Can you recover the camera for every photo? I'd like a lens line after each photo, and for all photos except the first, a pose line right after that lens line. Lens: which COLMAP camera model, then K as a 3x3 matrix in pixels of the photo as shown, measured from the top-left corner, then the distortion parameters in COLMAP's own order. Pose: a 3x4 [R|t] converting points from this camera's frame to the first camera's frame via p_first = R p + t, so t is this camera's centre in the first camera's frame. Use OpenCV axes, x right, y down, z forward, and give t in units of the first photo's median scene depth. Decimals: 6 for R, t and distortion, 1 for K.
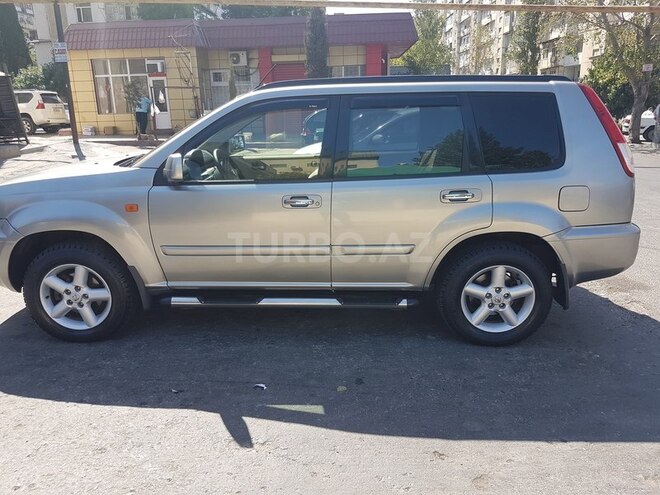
lens RADIAL K [[524.6, 0, 330.0], [0, 524.6, 247.5], [0, 0, 1]] dist [-0.000779, -0.004631]
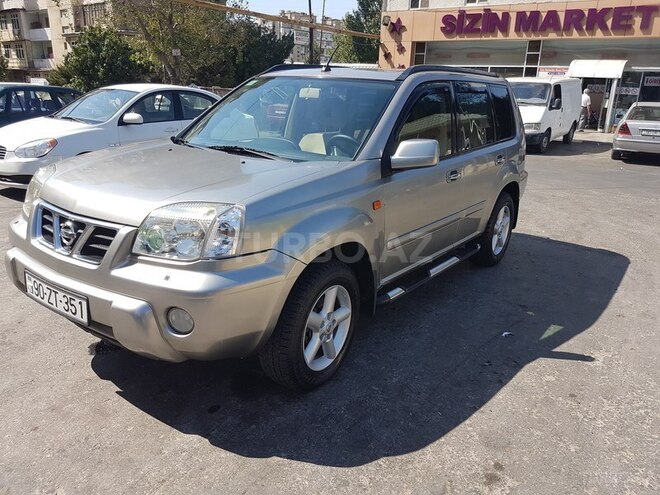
lens RADIAL K [[510.5, 0, 328.7], [0, 510.5, 259.1], [0, 0, 1]] dist [-0.006474, -0.009726]
pose [[0.577042, -0.229704, 0.783746, -1.035941], [0.175691, 0.972079, 0.155547, -0.120432], [-0.797593, 0.047940, 0.601288, 0.533289]]
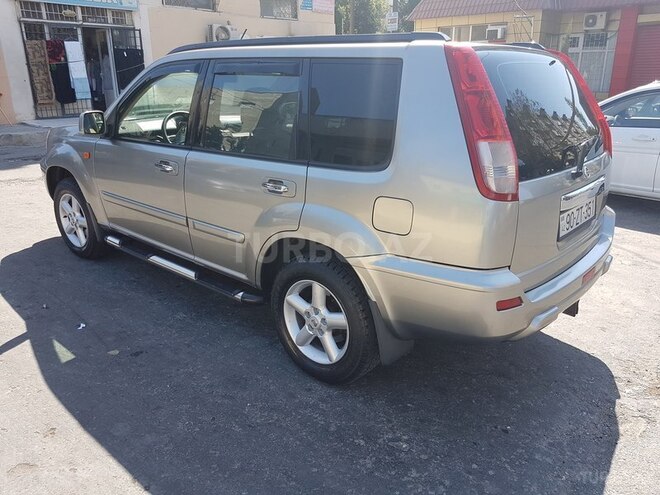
lens RADIAL K [[510.5, 0, 328.7], [0, 510.5, 259.1], [0, 0, 1]] dist [-0.006474, -0.009726]
pose [[0.760786, 0.237158, -0.604120, 0.777465], [-0.184579, 0.971470, 0.148922, -0.116090], [0.622202, -0.001790, 0.782855, 0.399318]]
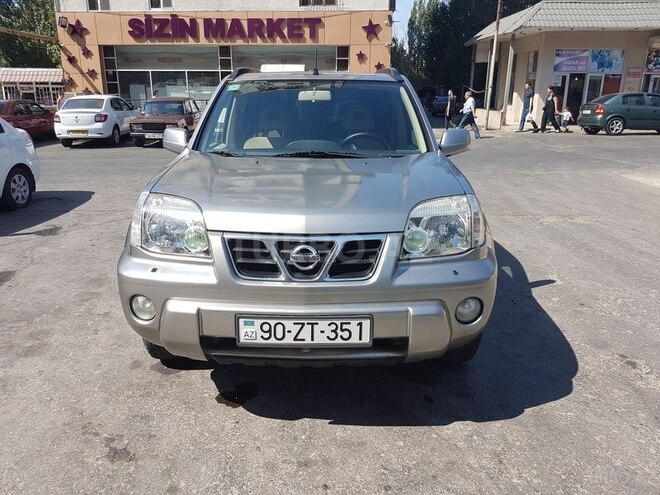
lens RADIAL K [[503.9, 0, 330.0], [0, 503.9, 247.5], [0, 0, 1]] dist [0.043007, -0.075095]
pose [[0.003773, -0.271706, 0.962373, -1.253006], [0.264487, 0.928379, 0.261072, -0.259784], [-0.964382, 0.253550, 0.075365, 1.111051]]
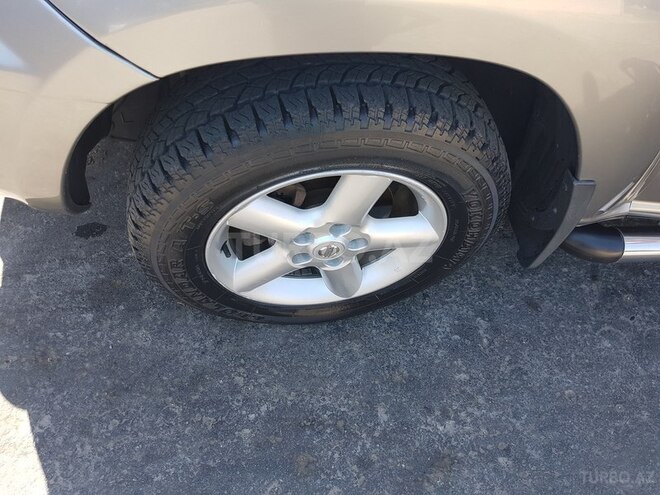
lens RADIAL K [[524.6, 0, 330.0], [0, 524.6, 247.5], [0, 0, 1]] dist [-0.000779, -0.004631]
pose [[0.984931, -0.031143, 0.170121, -0.533473], [-0.089499, 0.749923, 0.655443, -0.090774], [-0.147990, -0.660792, 0.735835, 0.775856]]
